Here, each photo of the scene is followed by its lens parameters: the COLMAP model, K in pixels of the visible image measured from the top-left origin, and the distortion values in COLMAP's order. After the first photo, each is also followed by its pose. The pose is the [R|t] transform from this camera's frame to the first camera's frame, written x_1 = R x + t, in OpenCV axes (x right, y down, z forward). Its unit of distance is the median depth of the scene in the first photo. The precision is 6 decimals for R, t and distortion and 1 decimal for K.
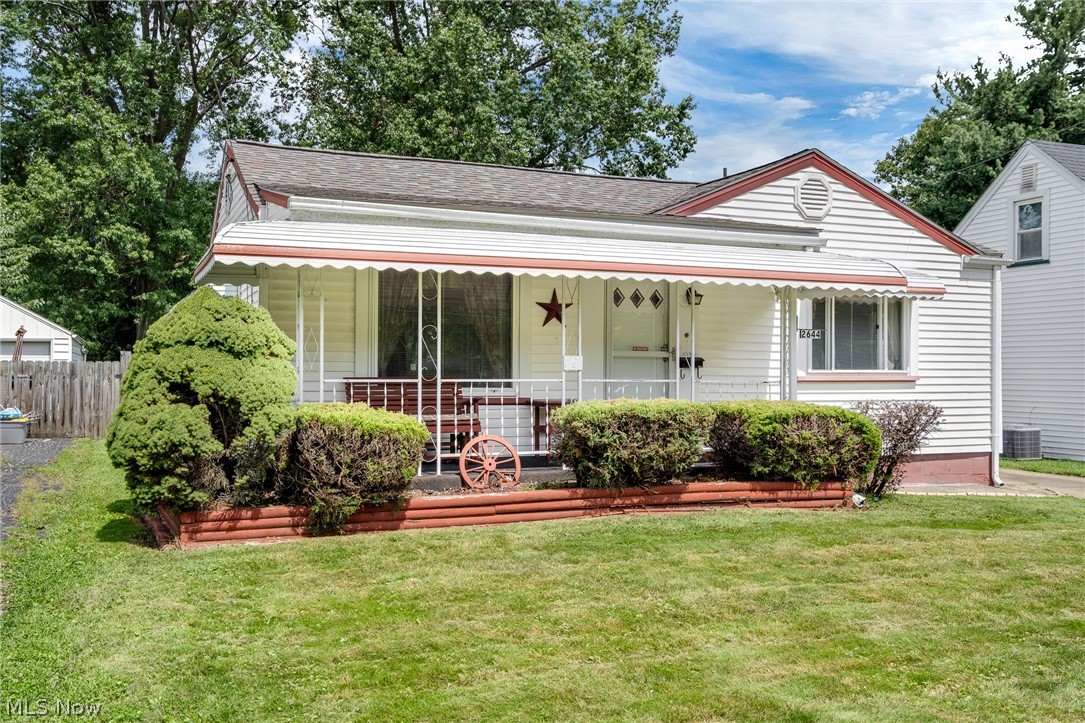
lens RADIAL K [[992.0, 0, 540.4], [0, 992.0, 376.5], [0, 0, 1]] dist [0.005002, -0.002283]
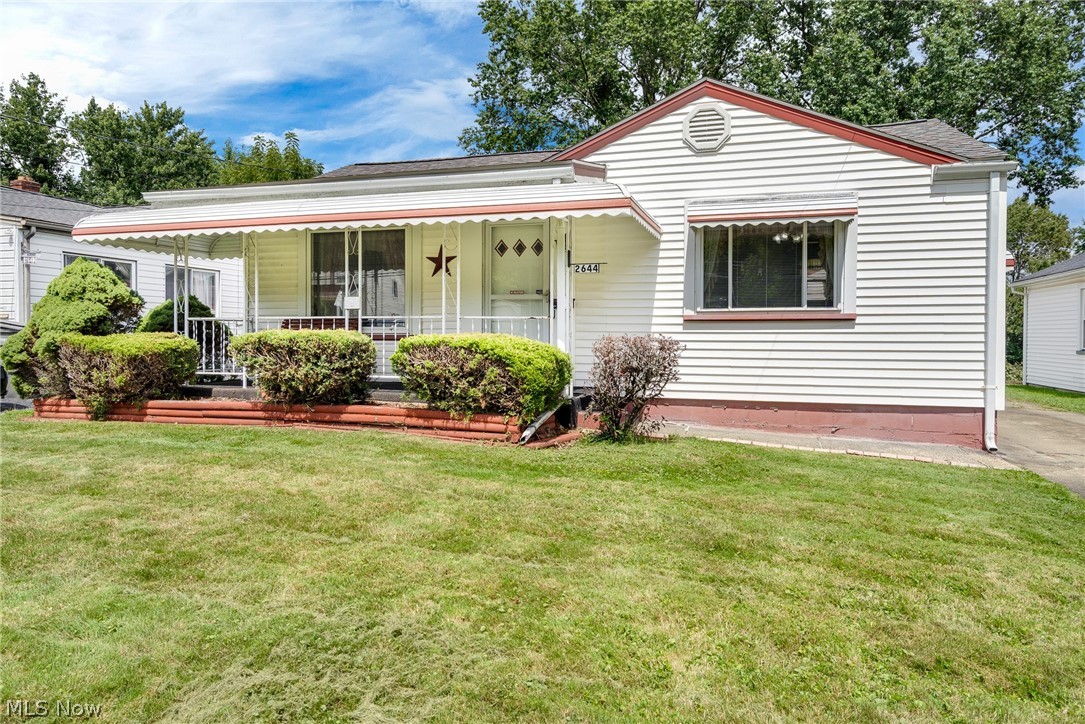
lens RADIAL K [[692.7, 0, 544.9], [0, 692.7, 351.8], [0, 0, 1]] dist [0.020586, -0.021427]
pose [[0.779769, 0.012559, -0.625941, 0.706761], [-0.001801, 0.999840, 0.017818, 0.028925], [0.626065, -0.012767, 0.779667, 0.460948]]
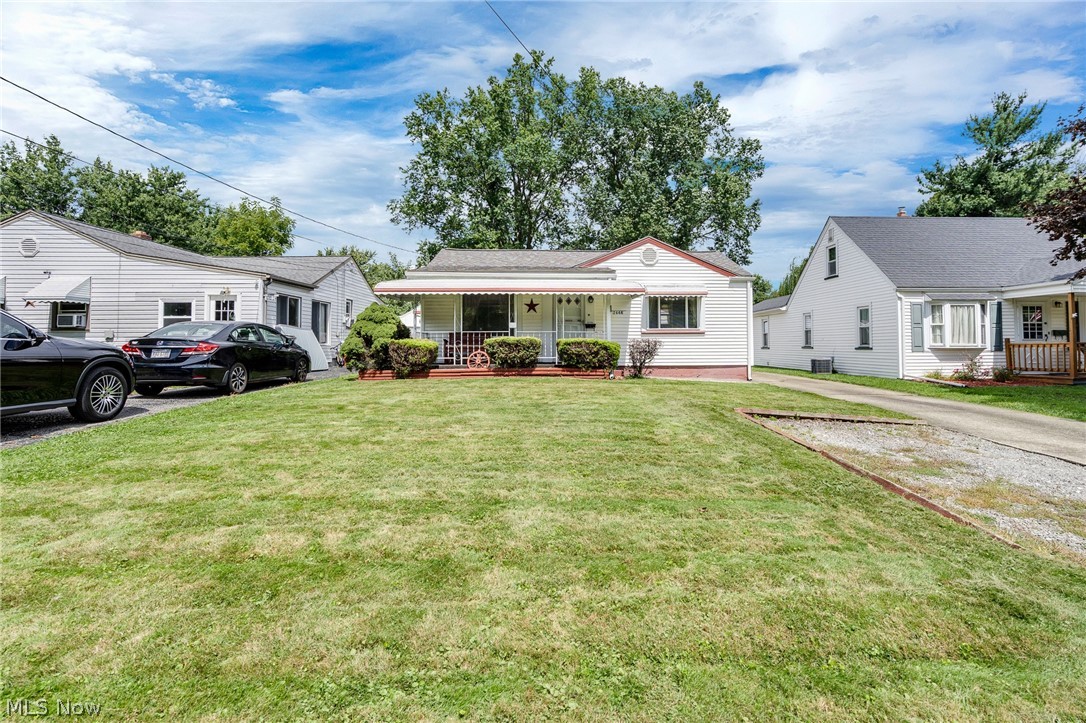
lens RADIAL K [[503.3, 0, 581.9], [0, 503.3, 336.9], [0, 0, 1]] dist [-0.007446, 0.000283]
pose [[0.945506, -0.012246, -0.325374, 0.629893], [0.006195, 0.999788, -0.019626, 0.044420], [0.325545, 0.016541, 0.945382, -0.237308]]
